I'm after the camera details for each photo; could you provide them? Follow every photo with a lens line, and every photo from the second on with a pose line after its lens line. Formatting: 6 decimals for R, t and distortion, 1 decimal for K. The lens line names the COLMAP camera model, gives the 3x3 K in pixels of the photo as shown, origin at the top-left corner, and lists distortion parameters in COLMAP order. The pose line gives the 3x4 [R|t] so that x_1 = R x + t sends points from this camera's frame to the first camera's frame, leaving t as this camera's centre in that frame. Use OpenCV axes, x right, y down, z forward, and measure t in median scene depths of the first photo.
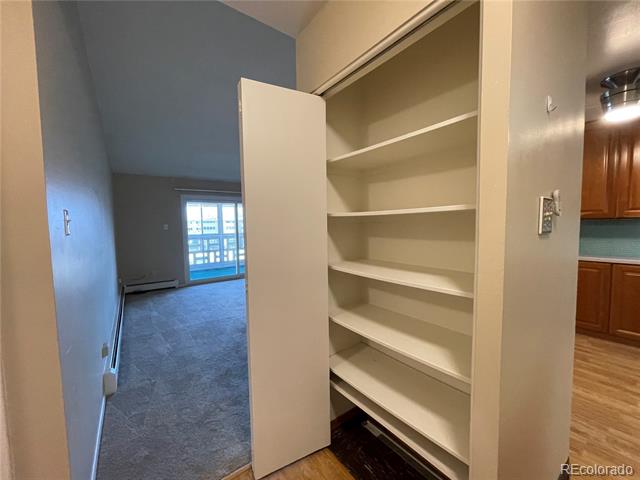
lens RADIAL K [[259.7, 0, 315.3], [0, 259.7, 241.7], [0, 0, 1]] dist [-0.001894, -0.000698]
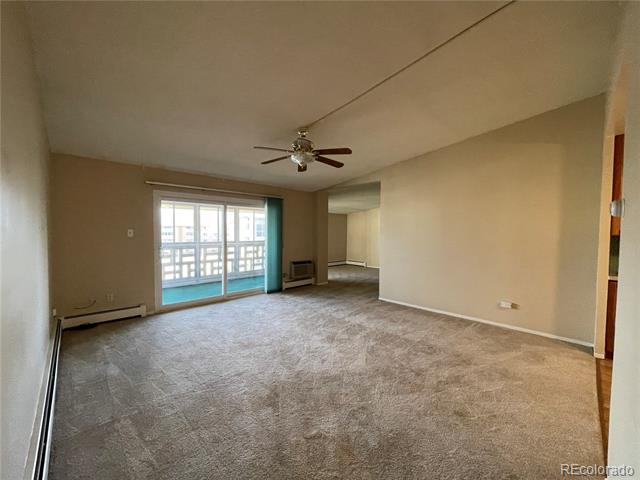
lens RADIAL K [[259.7, 0, 319.1], [0, 259.7, 241.3], [0, 0, 1]] dist [-0.001894, -0.000698]
pose [[0.989394, 0.022196, 0.143552, -0.155707], [-0.017060, 0.999173, -0.036913, -0.014458], [-0.144252, 0.034072, 0.988954, 0.205926]]
